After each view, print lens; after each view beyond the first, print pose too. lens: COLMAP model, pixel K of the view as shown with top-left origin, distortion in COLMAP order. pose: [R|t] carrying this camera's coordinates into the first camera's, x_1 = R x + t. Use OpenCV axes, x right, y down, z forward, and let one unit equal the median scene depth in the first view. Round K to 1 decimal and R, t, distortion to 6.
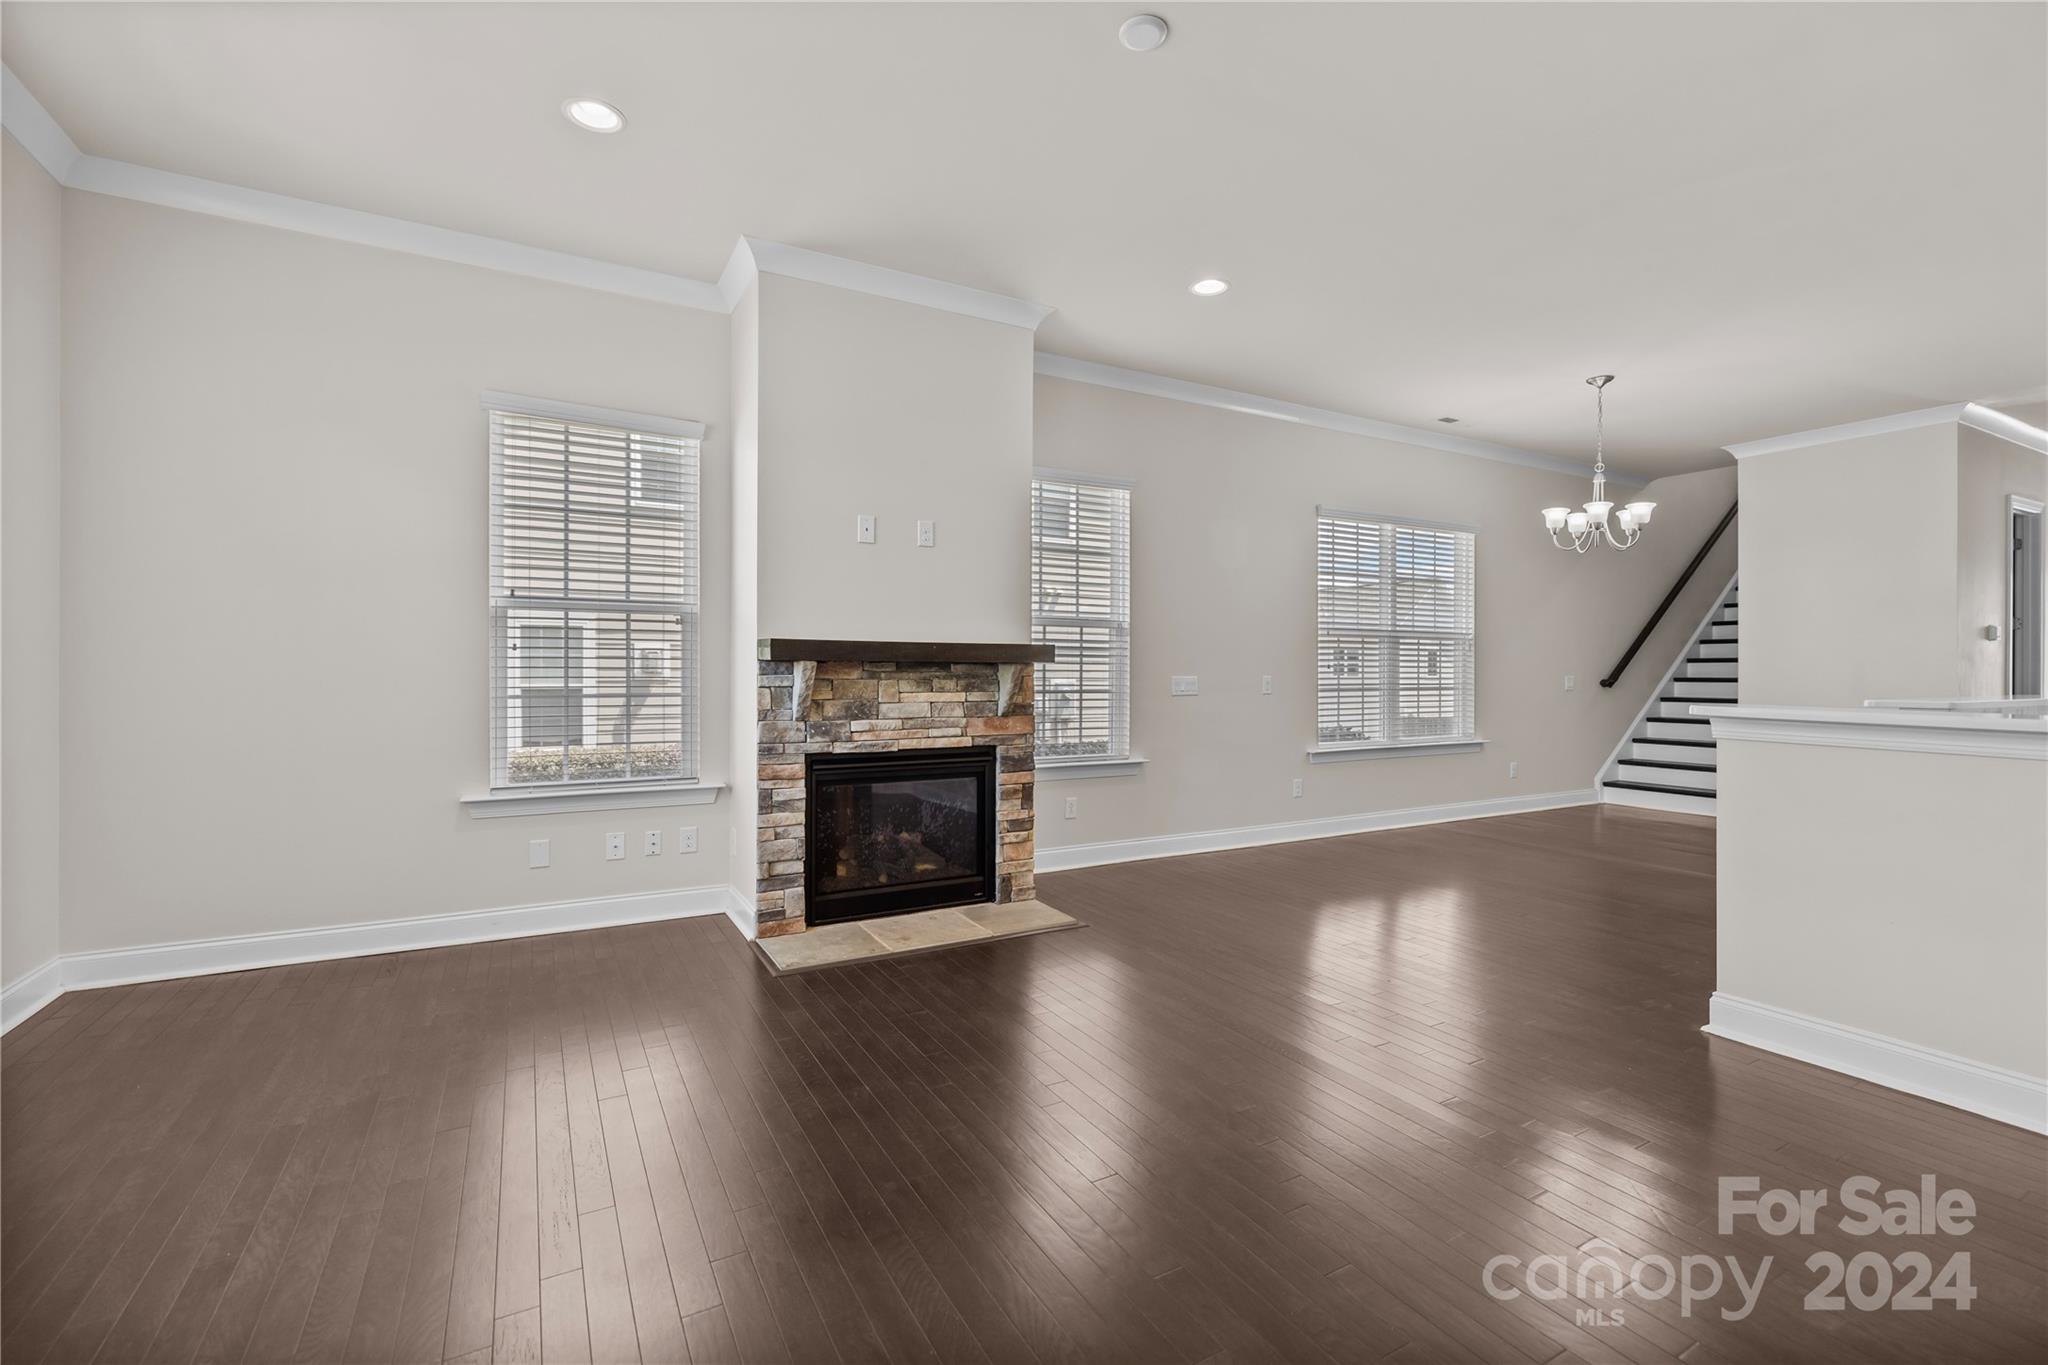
lens RADIAL K [[872.9, 0, 1088.7], [0, 872.9, 667.4], [0, 0, 1]] dist [-0.004011, 0.002123]
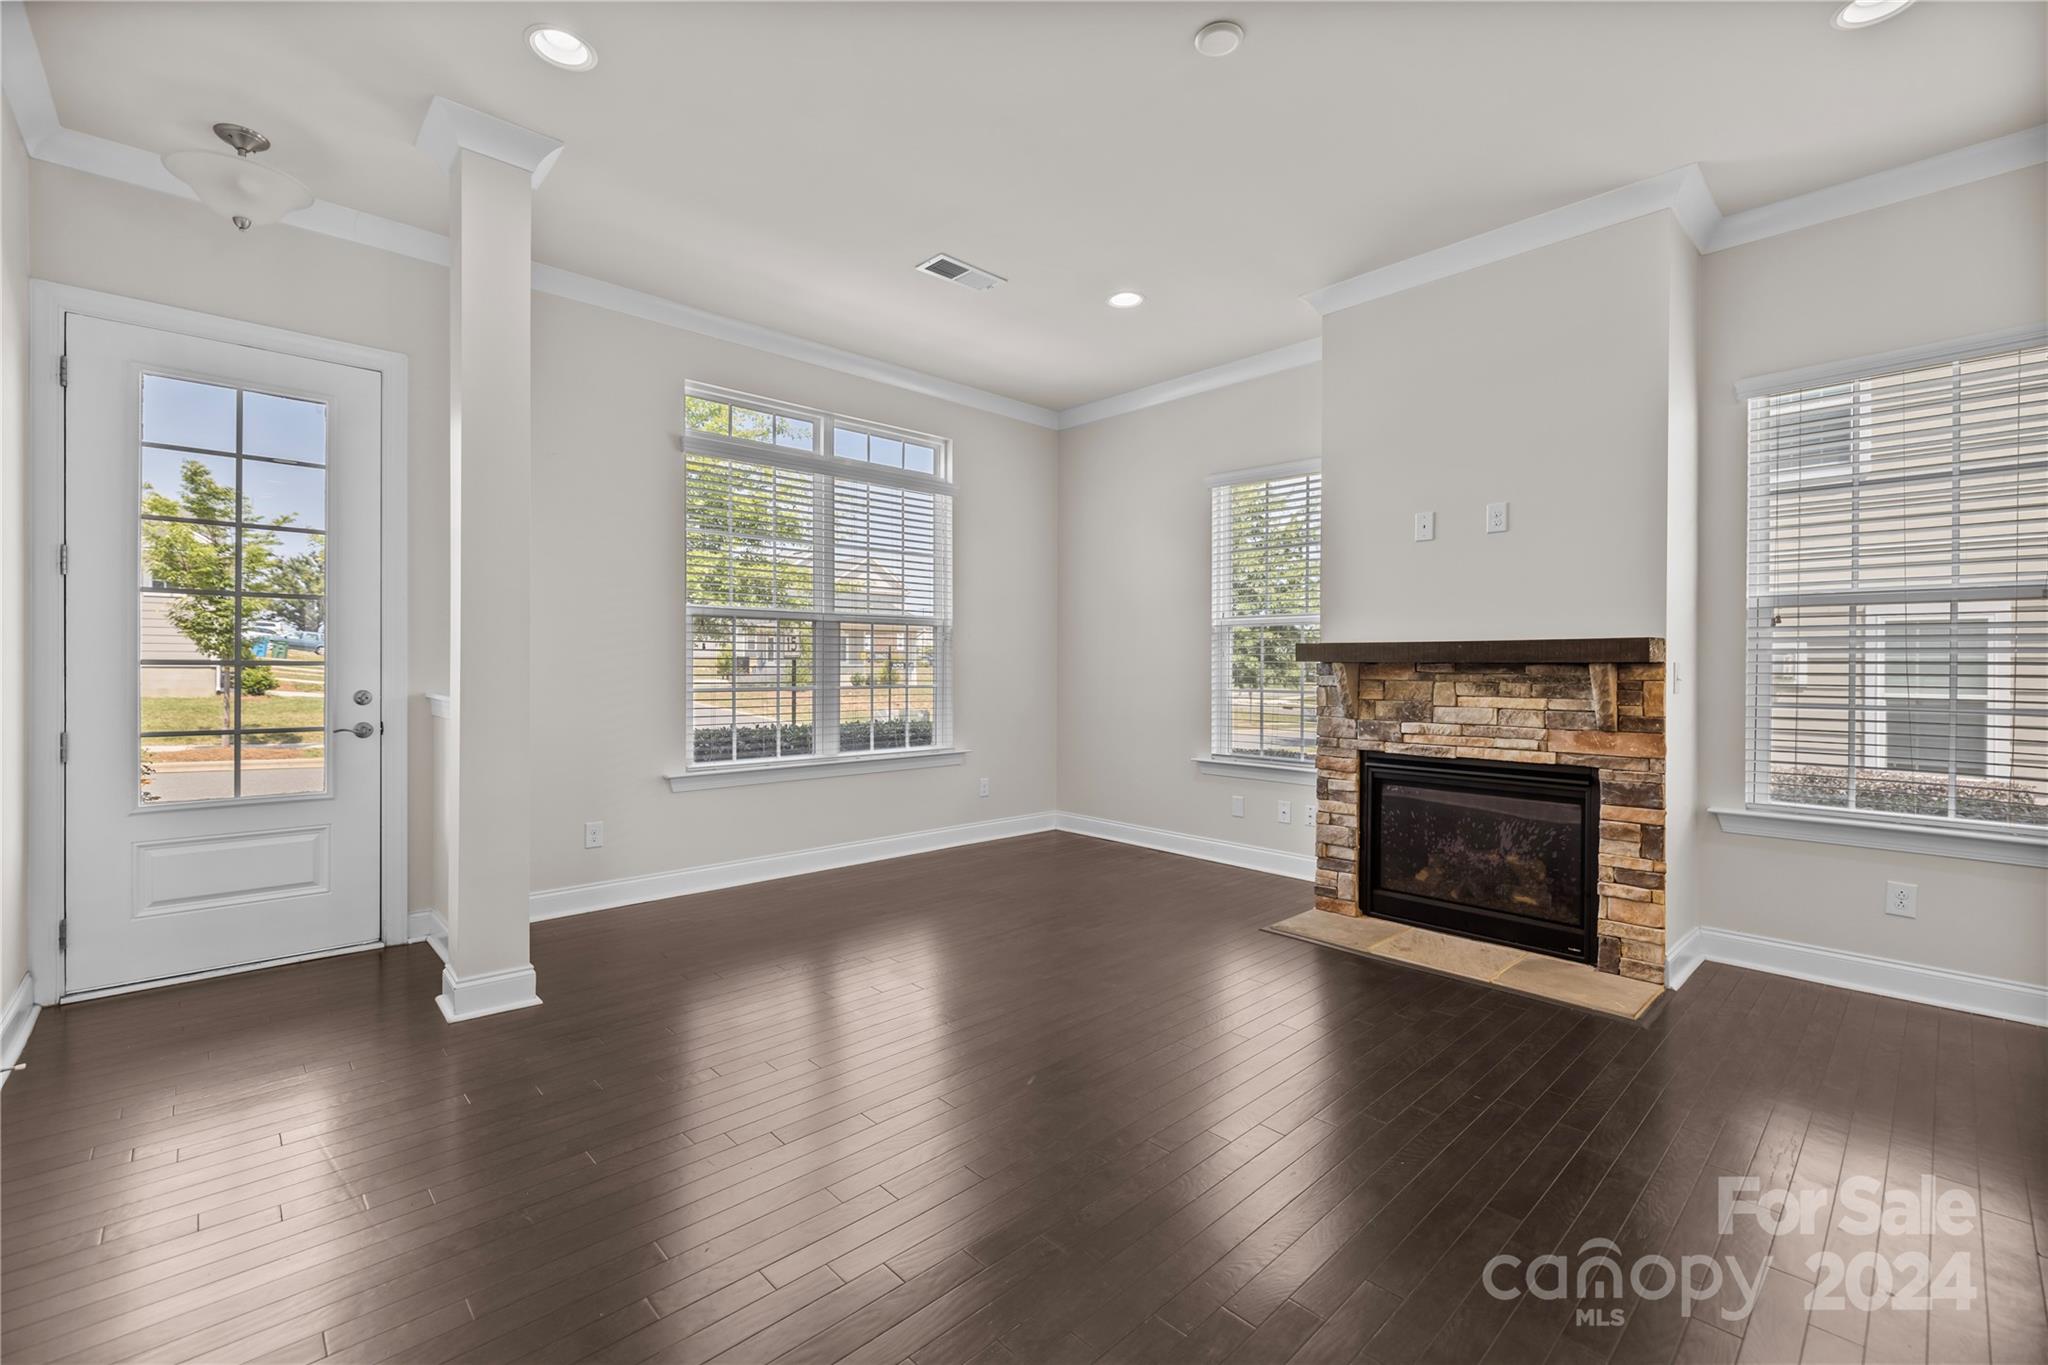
lens RADIAL K [[872.9, 0, 1006.3], [0, 872.9, 680.8], [0, 0, 1]] dist [-0.004011, 0.002123]
pose [[0.218223, 0.012008, -0.975825, 0.572237], [-0.003462, 0.999928, 0.011530, 0.003847], [0.975893, 0.000862, 0.218249, 0.325742]]
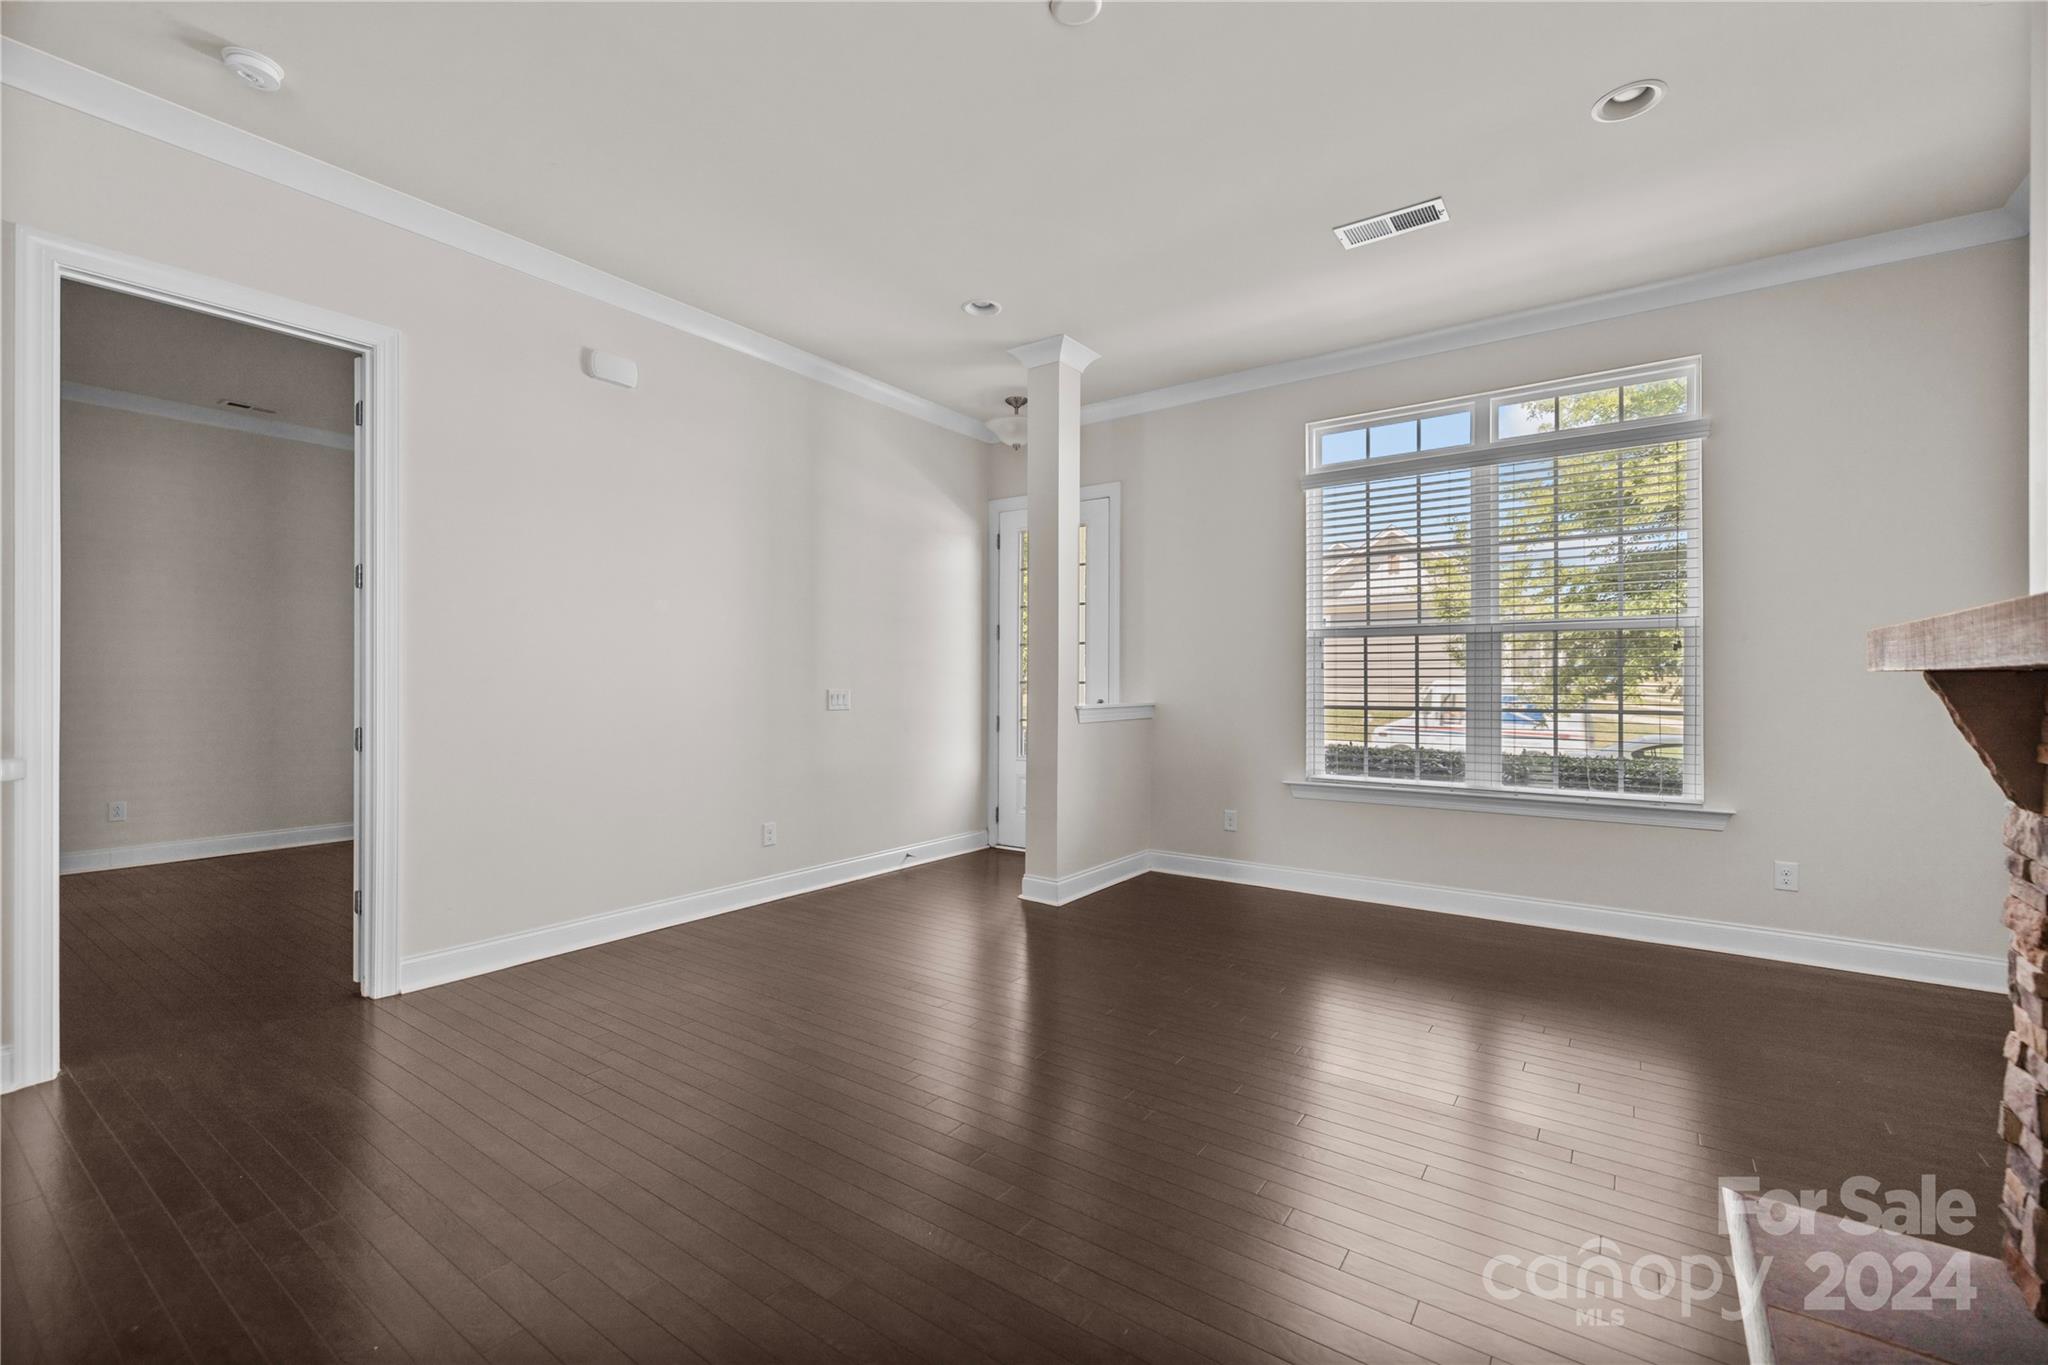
lens RADIAL K [[872.9, 0, 1017.3], [0, 872.9, 685.1], [0, 0, 1]] dist [-0.004011, 0.002123]
pose [[-0.909636, -0.007935, -0.415331, 0.273403], [-0.009751, 0.999950, 0.002251, 0.002312], [0.415293, 0.006098, -0.909667, 1.104545]]
